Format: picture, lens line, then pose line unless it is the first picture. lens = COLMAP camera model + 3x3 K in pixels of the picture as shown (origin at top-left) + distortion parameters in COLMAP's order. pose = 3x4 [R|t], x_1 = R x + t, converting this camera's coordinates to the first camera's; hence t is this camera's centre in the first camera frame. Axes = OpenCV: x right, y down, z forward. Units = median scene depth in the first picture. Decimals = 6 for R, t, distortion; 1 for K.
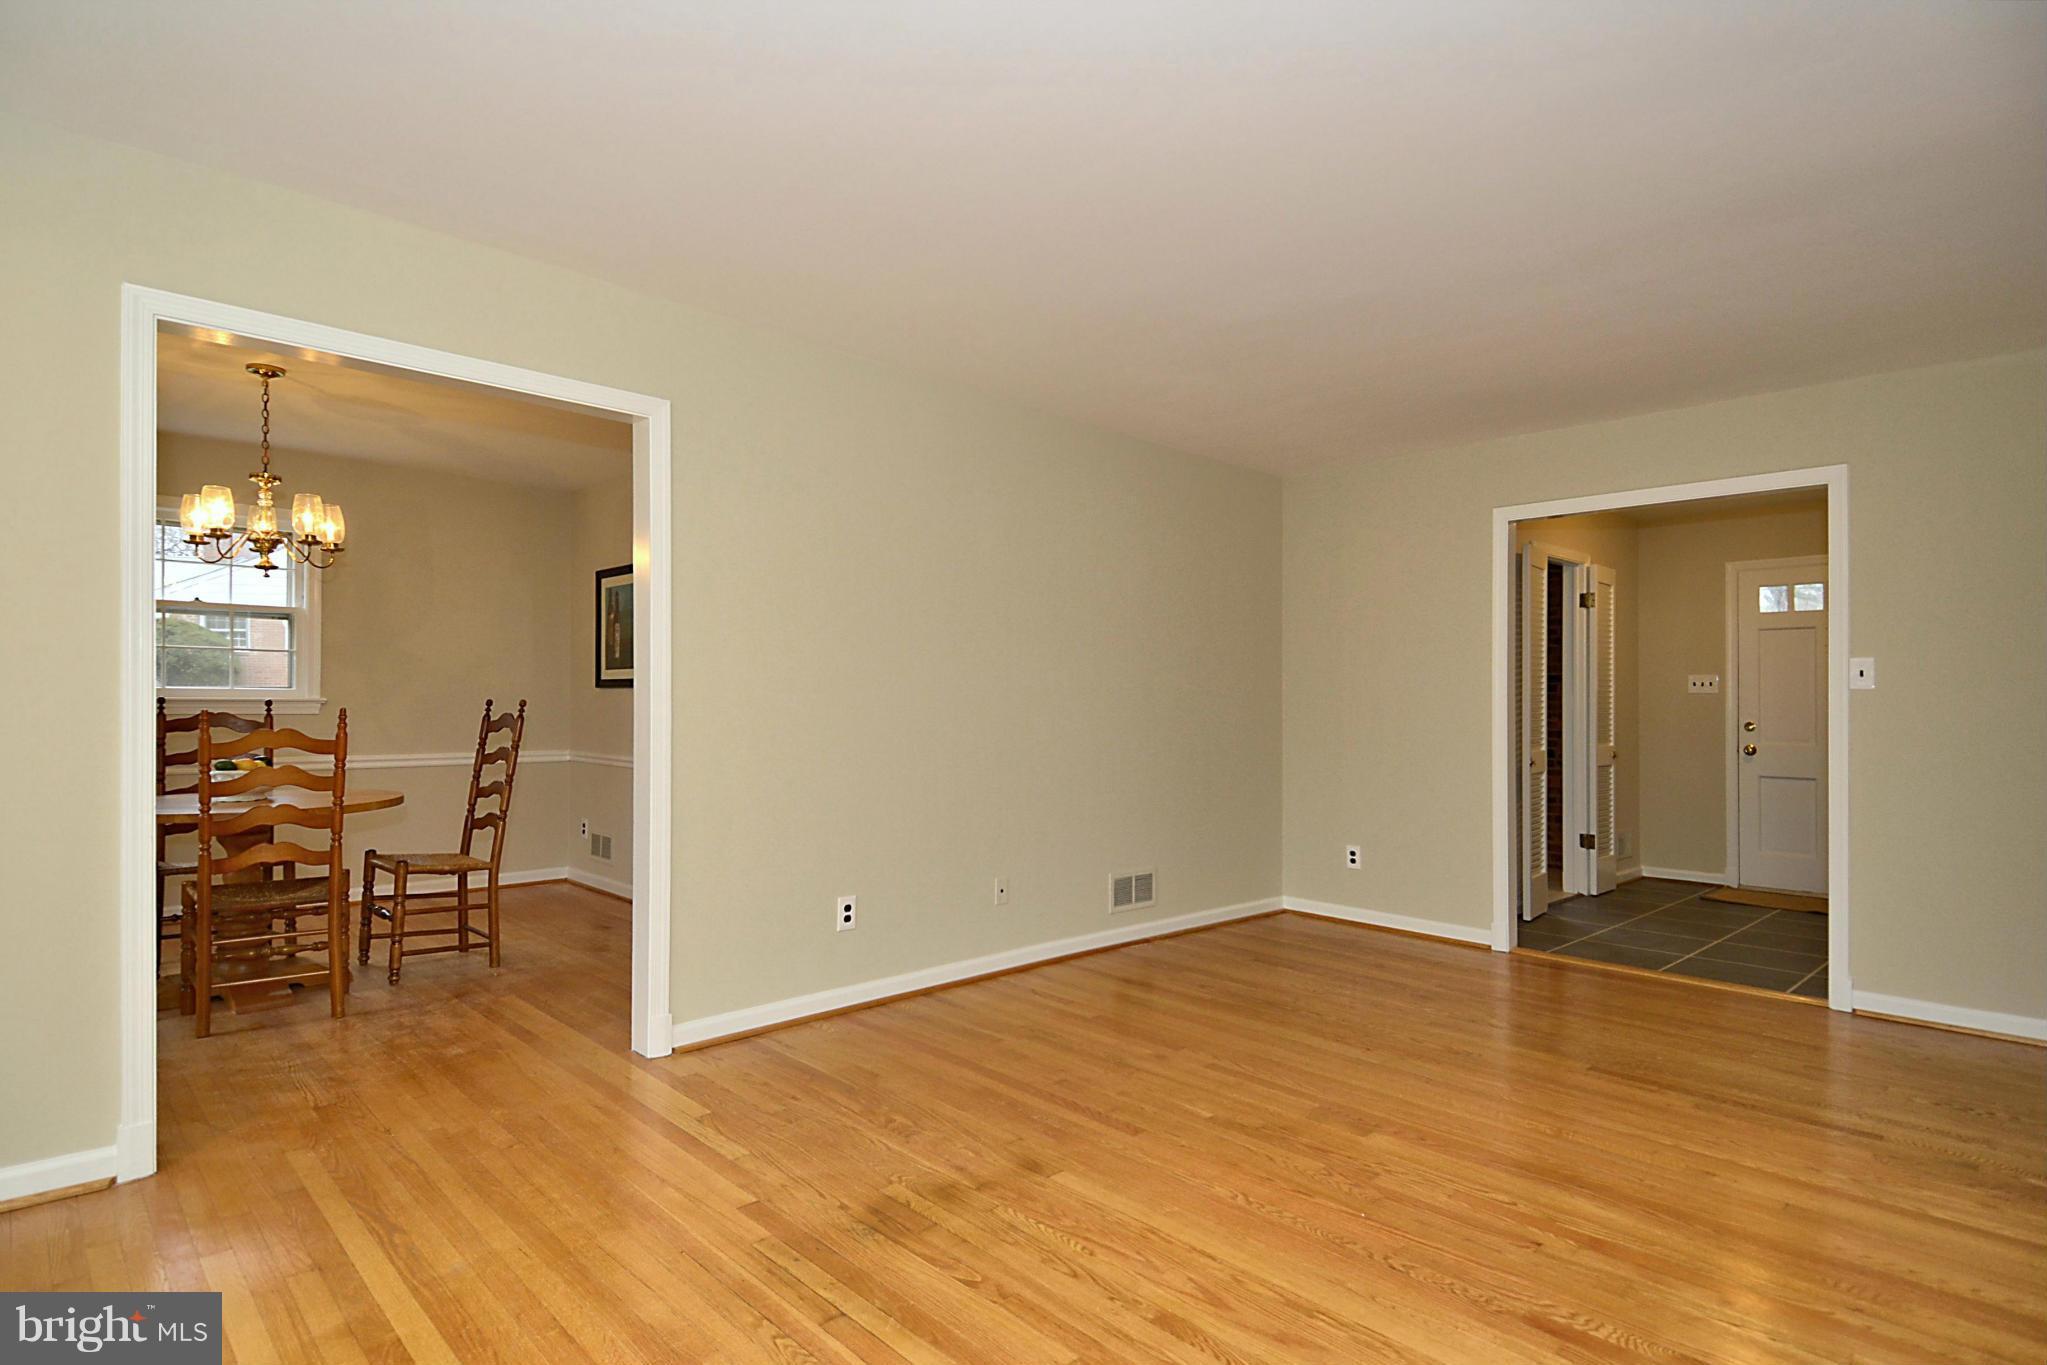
lens RADIAL K [[1069.6, 0, 1026.9], [0, 1069.6, 647.8], [0, 0, 1]] dist [0.074649, -0.059099]
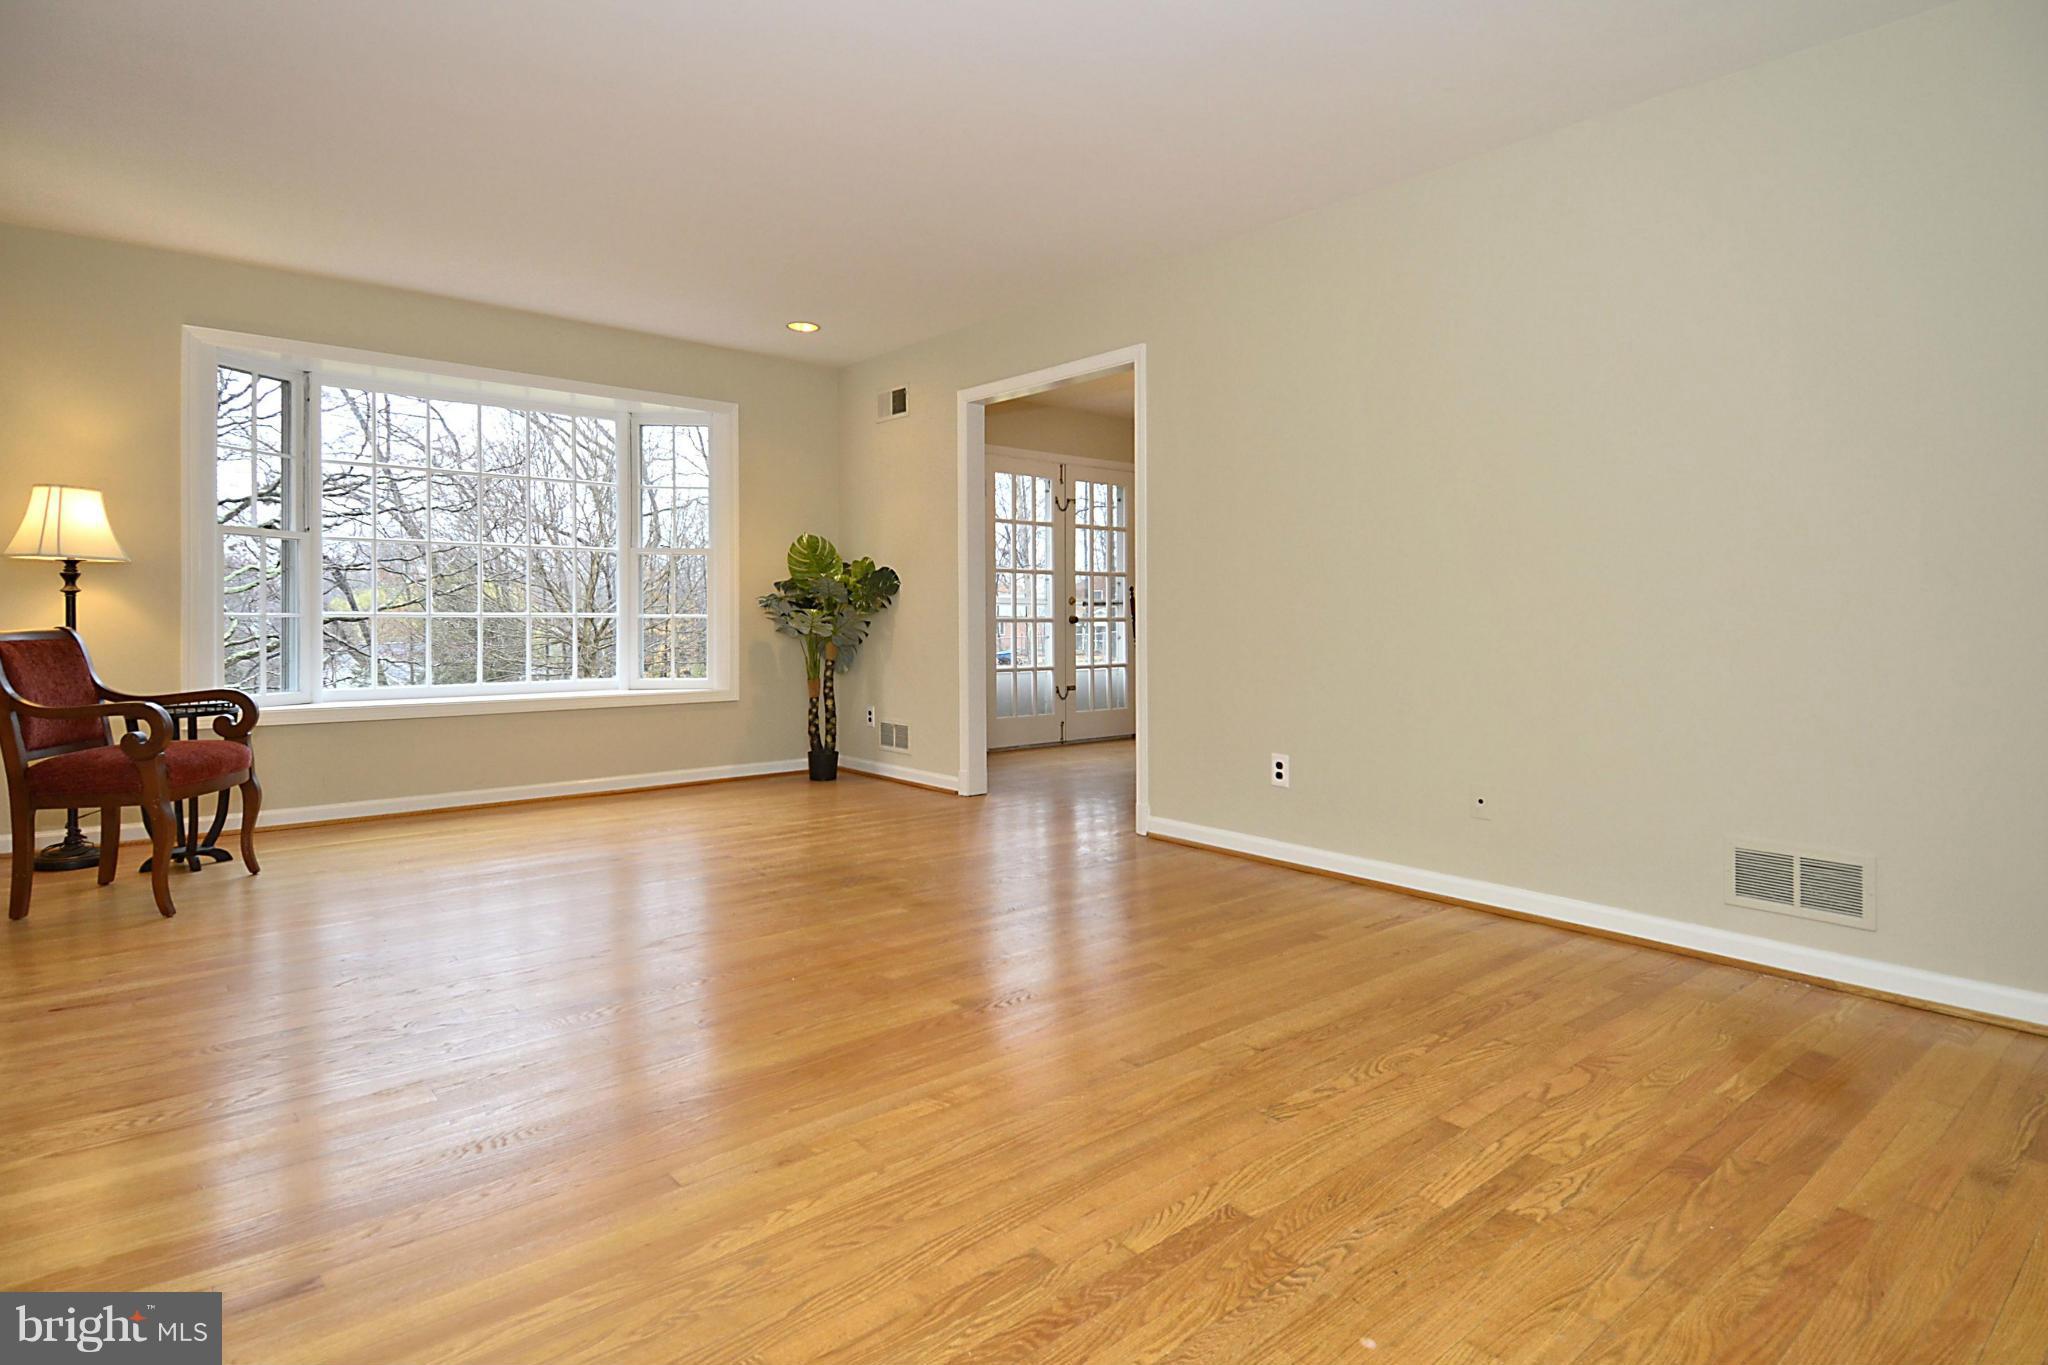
lens RADIAL K [[1070.1, 0, 1027.4], [0, 1070.1, 647.8], [0, 0, 1]] dist [0.074649, -0.059099]
pose [[-0.055418, 0.028584, -0.998054, 0.927397], [0.048185, 0.998502, 0.025921, 0.091245], [0.997300, -0.046655, -0.056712, 0.852107]]
